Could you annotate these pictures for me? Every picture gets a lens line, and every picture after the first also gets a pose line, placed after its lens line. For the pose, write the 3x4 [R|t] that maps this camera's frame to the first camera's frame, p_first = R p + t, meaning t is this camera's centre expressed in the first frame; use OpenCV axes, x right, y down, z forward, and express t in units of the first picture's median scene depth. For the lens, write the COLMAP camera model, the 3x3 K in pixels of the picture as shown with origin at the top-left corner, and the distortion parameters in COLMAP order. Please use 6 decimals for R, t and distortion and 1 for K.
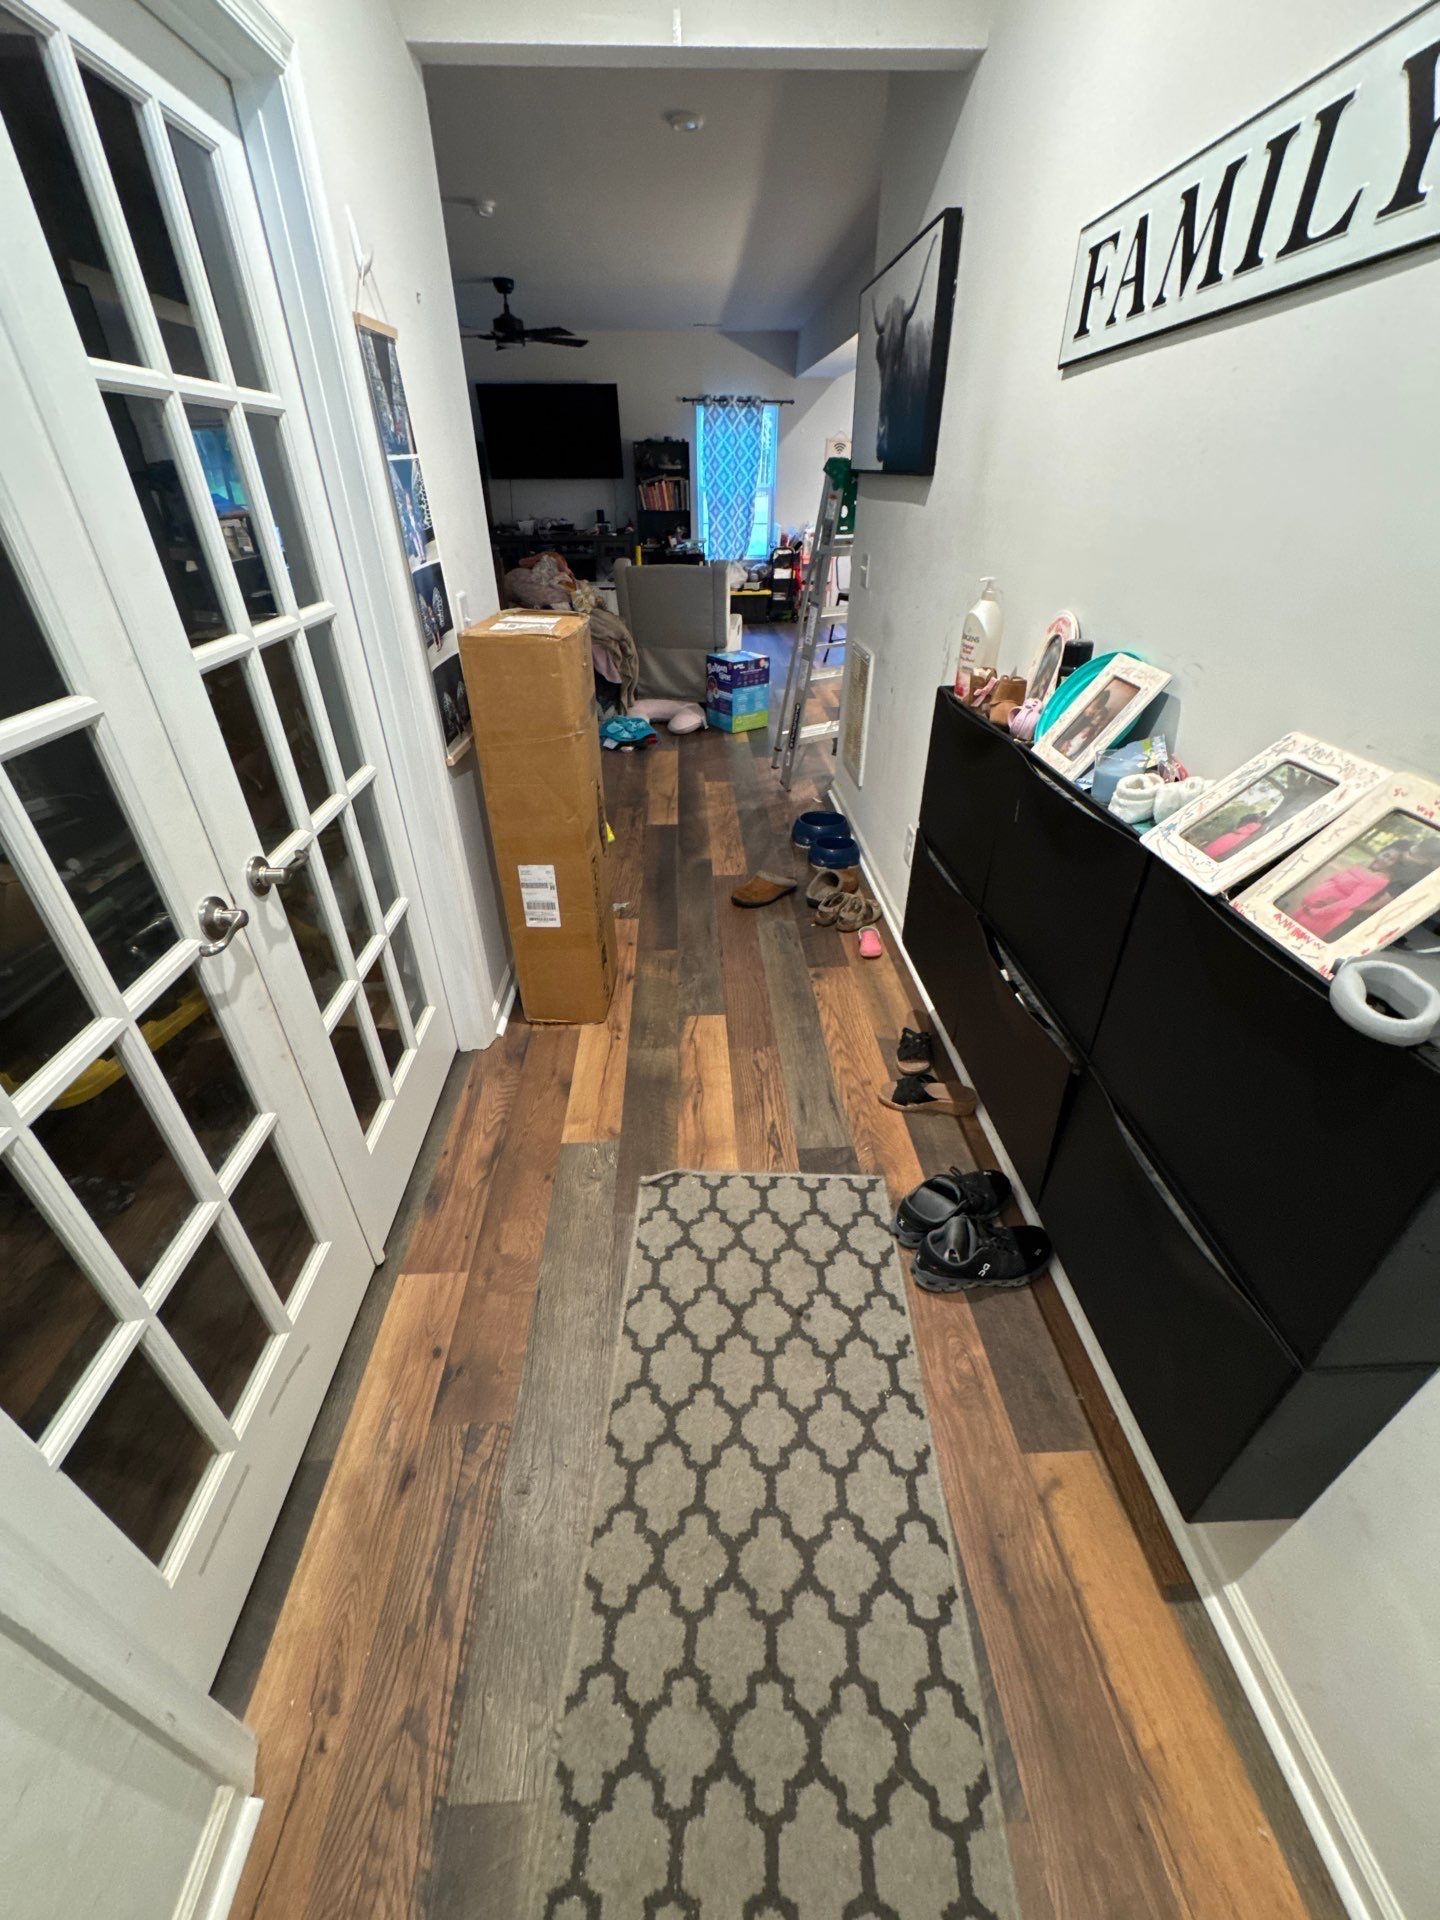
lens RADIAL K [[758.1, 0, 722.9], [0, 758.1, 961.1], [0, 0, 1]] dist [0.000351, -0.000233]
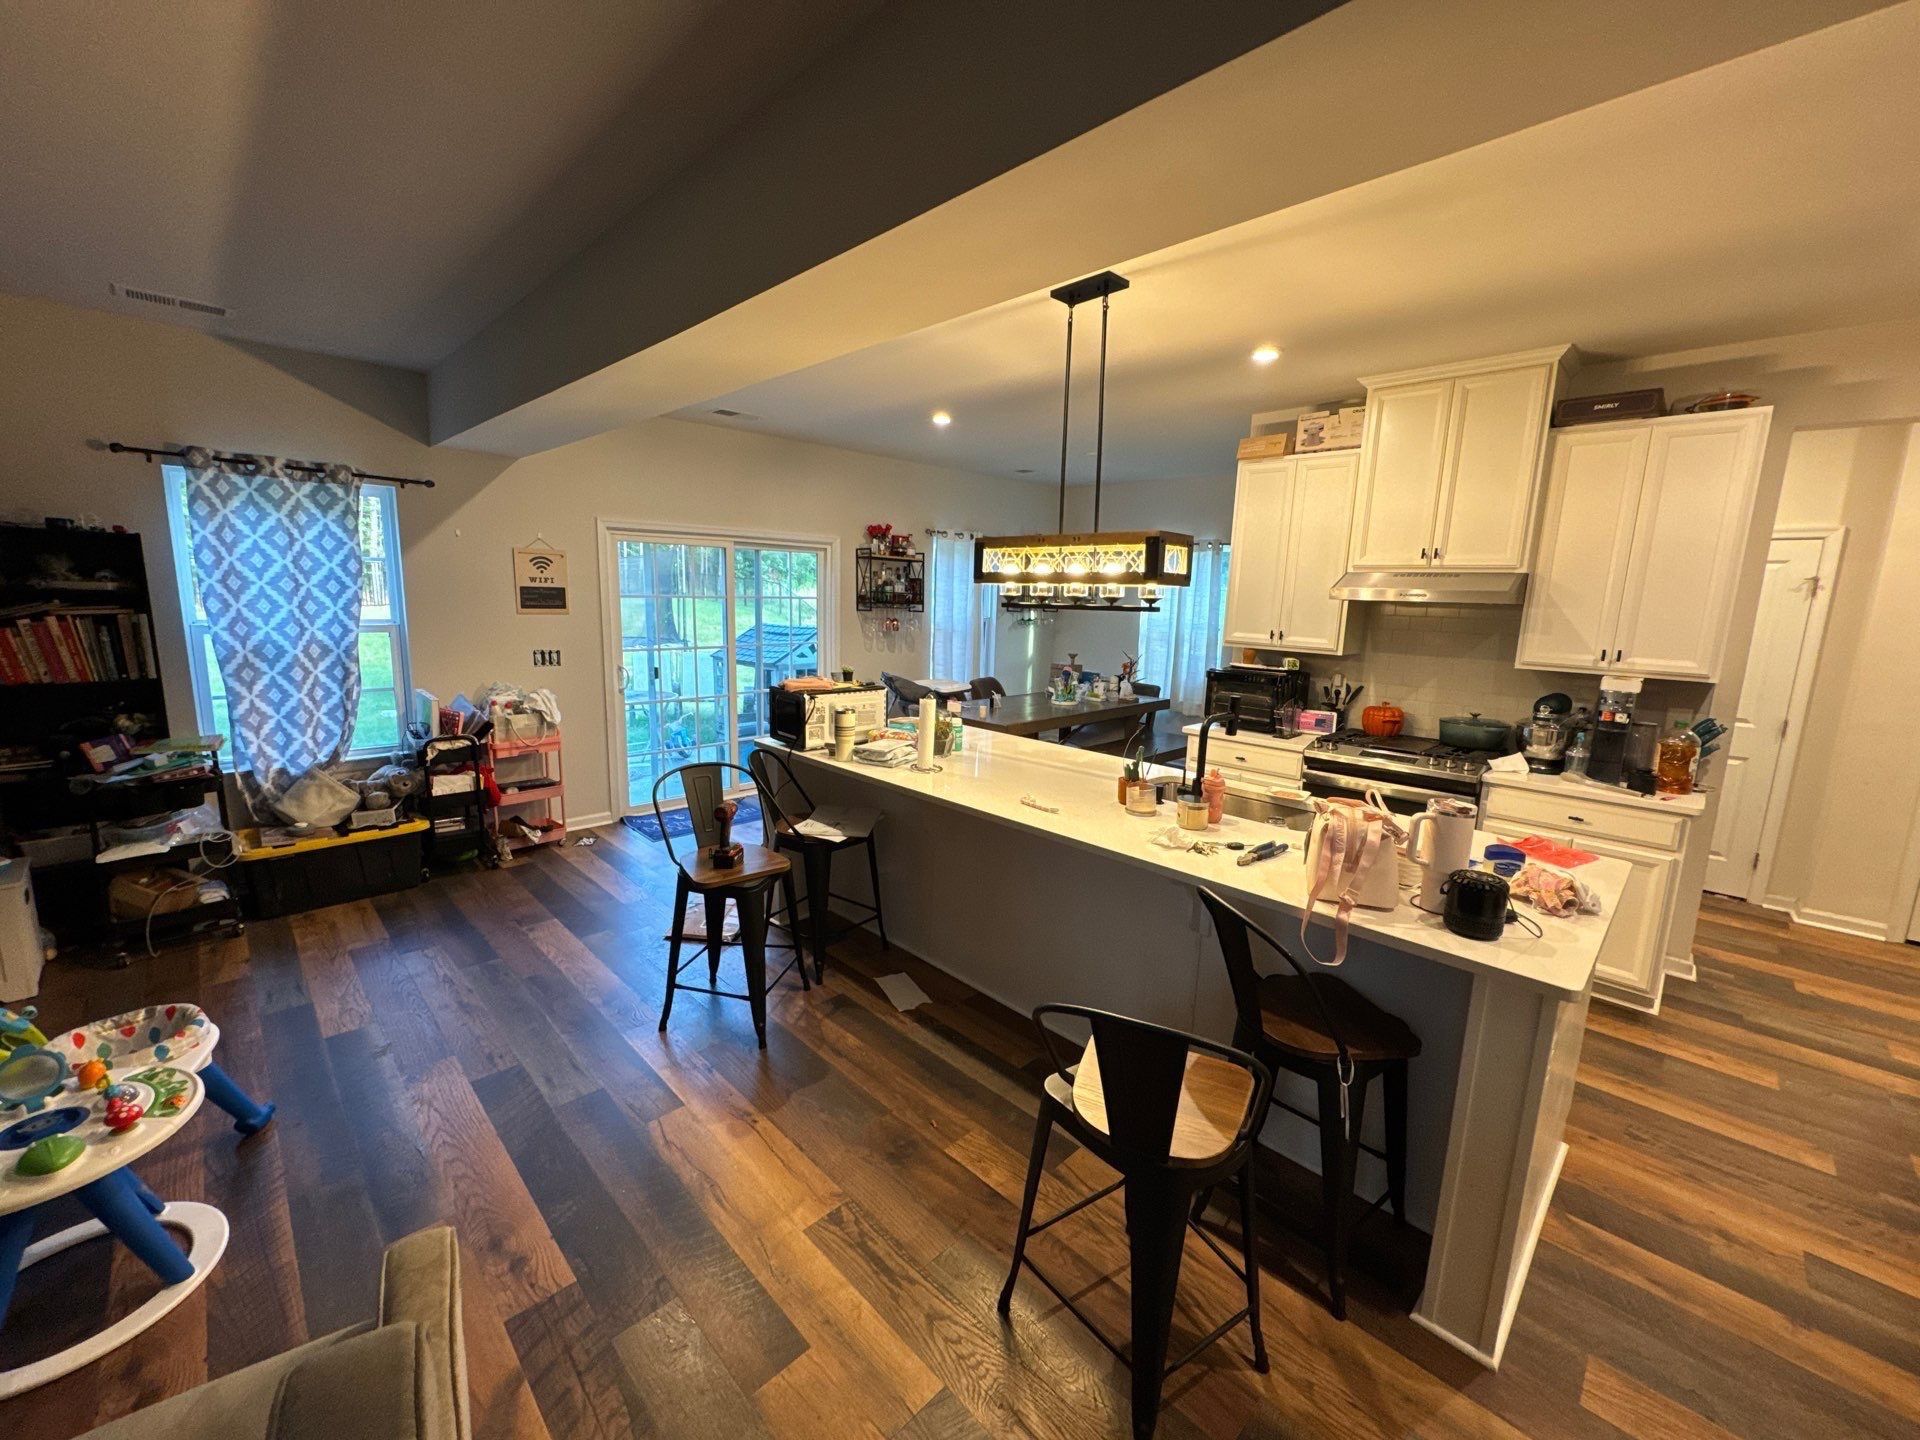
lens RADIAL K [[758.1, 0, 961.1], [0, 758.1, 722.3], [0, 0, 1]] dist [0.000351, -0.000233]
pose [[0.742595, -0.089487, 0.663735, 0.003511], [0.336568, 0.906667, -0.254317, -0.329812], [-0.579029, 0.412247, 0.703405, 0.483306]]
